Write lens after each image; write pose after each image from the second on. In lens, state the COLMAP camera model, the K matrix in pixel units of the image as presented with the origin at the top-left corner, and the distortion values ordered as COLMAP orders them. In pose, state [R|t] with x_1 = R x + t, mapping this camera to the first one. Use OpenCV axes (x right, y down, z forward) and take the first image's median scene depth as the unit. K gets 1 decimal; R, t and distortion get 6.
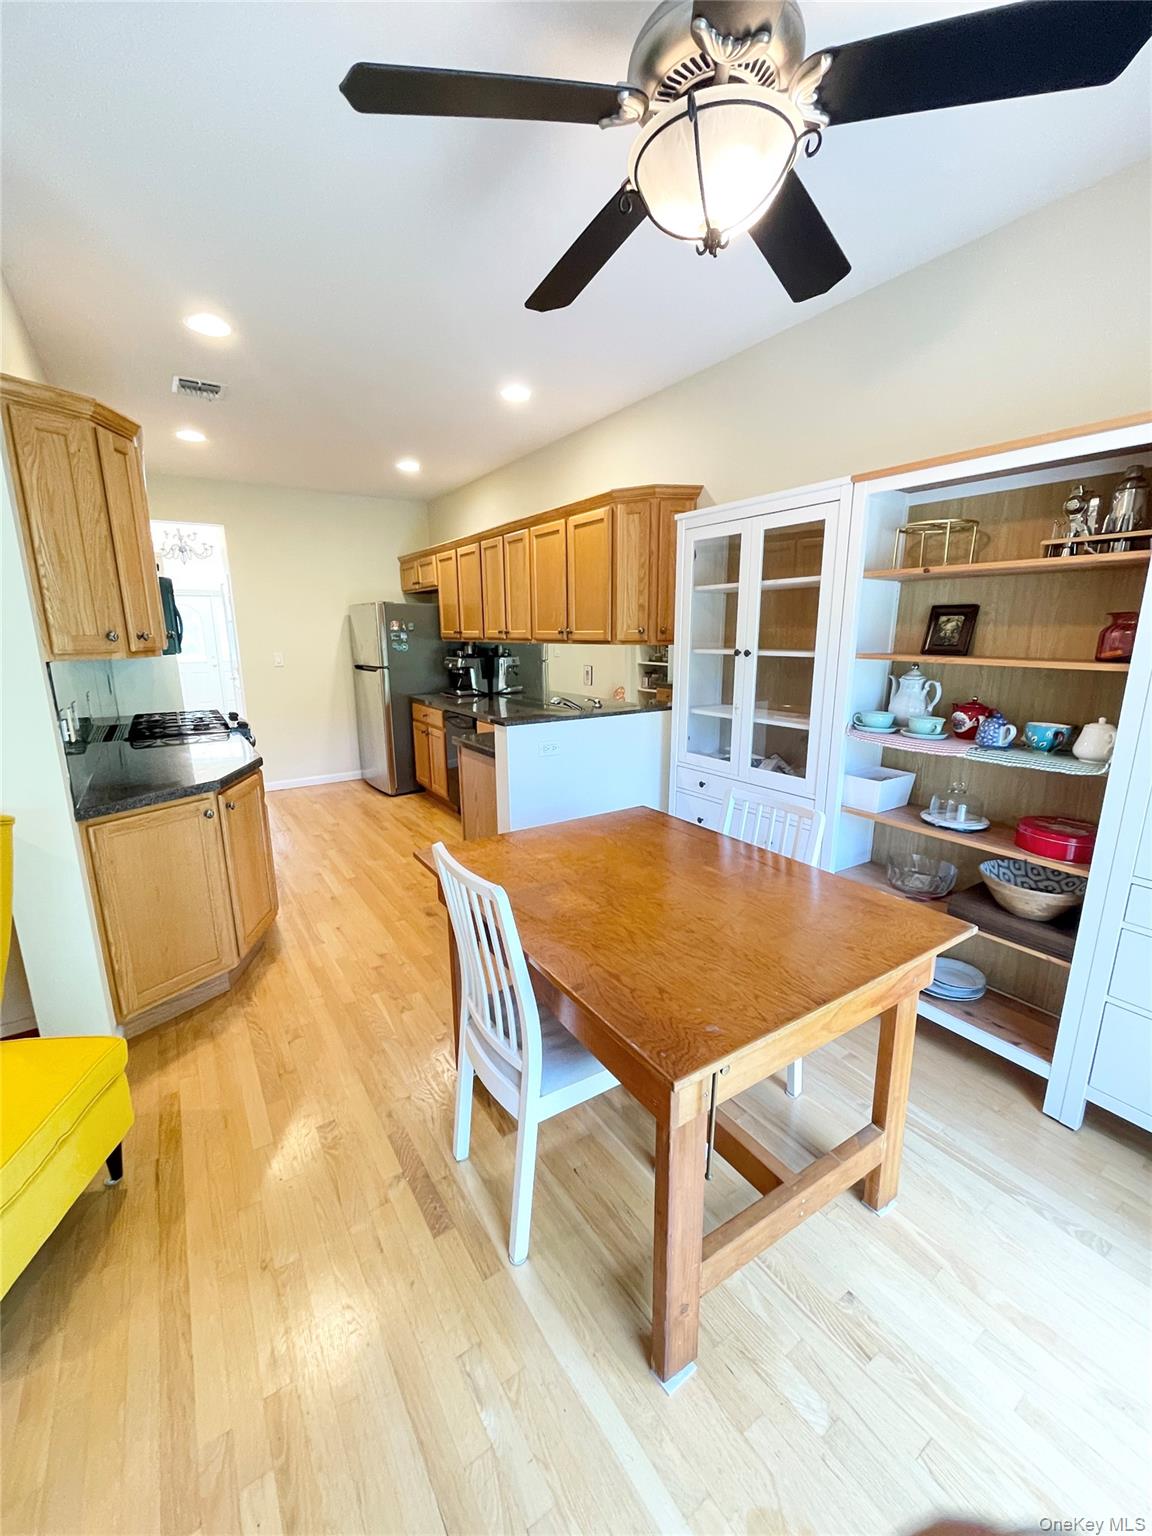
lens RADIAL K [[615.3, 0, 576.0], [0, 615.3, 768.0], [0, 0, 1]] dist [0.001364, 0.000135]
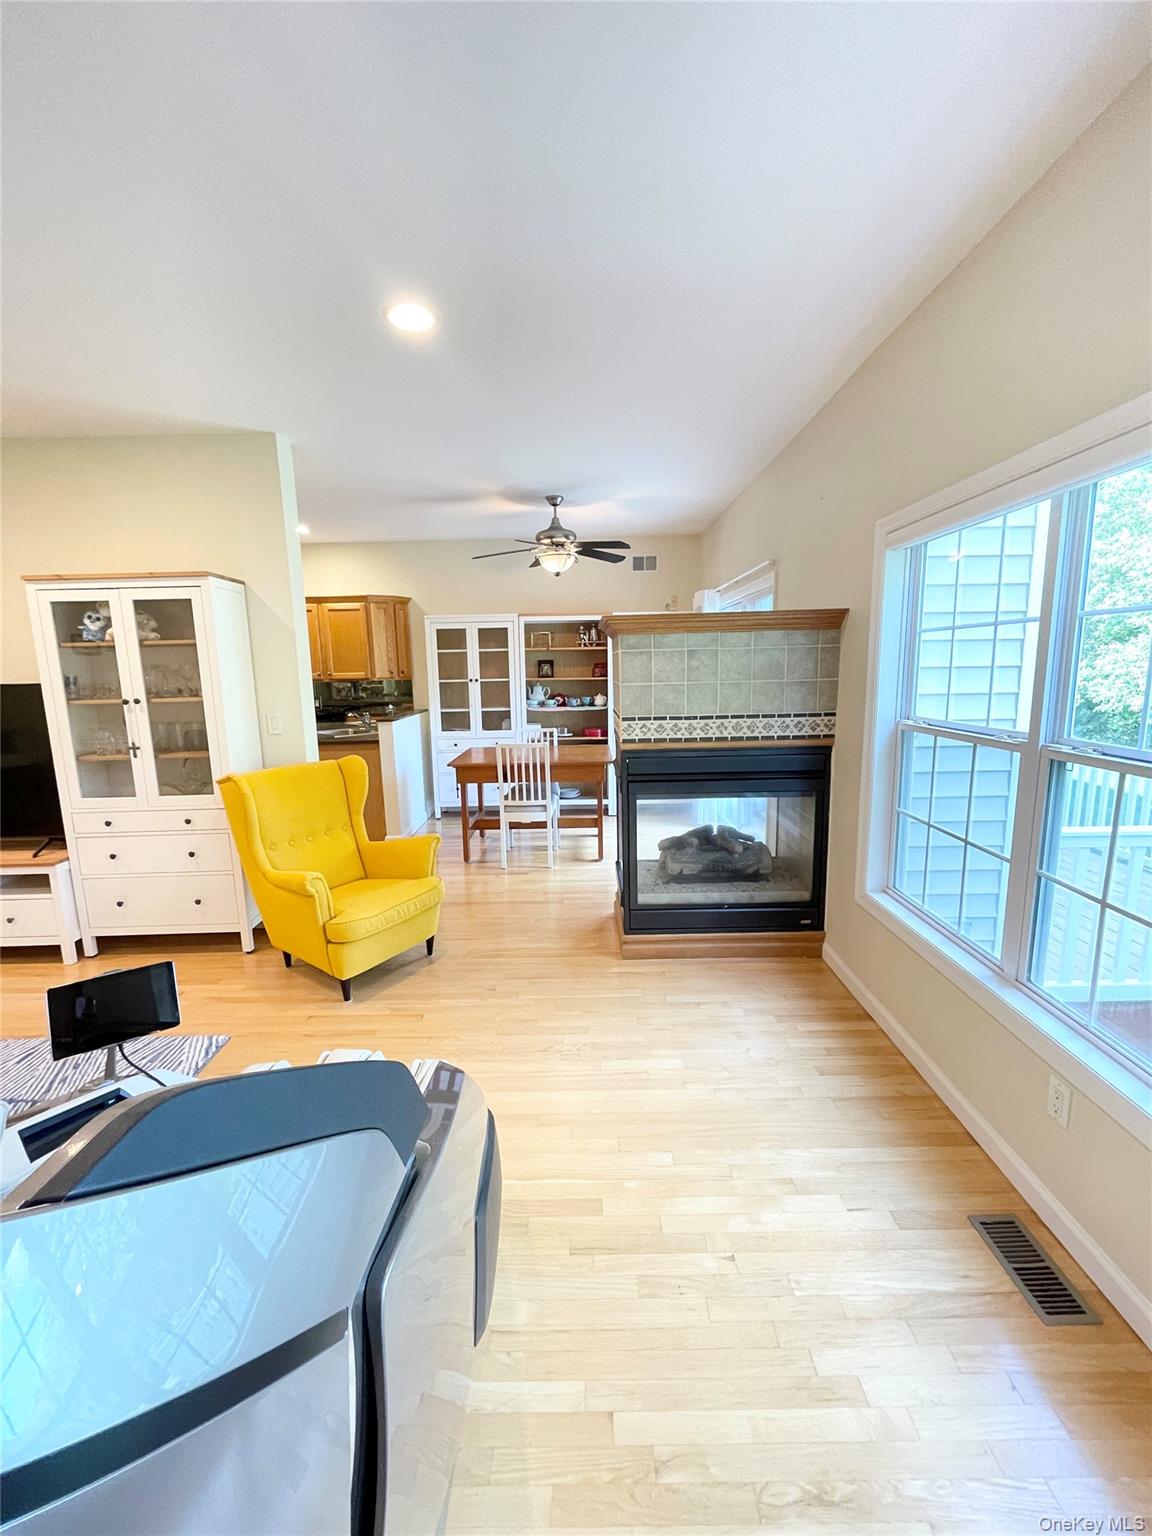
lens RADIAL K [[615.3, 0, 576.0], [0, 615.3, 768.0], [0, 0, 1]] dist [0.001364, 0.000135]
pose [[0.548316, -0.139589, 0.824539, -1.592938], [0.198328, 0.979548, 0.033943, 0.139210], [-0.812413, 0.144917, 0.564787, -0.589390]]
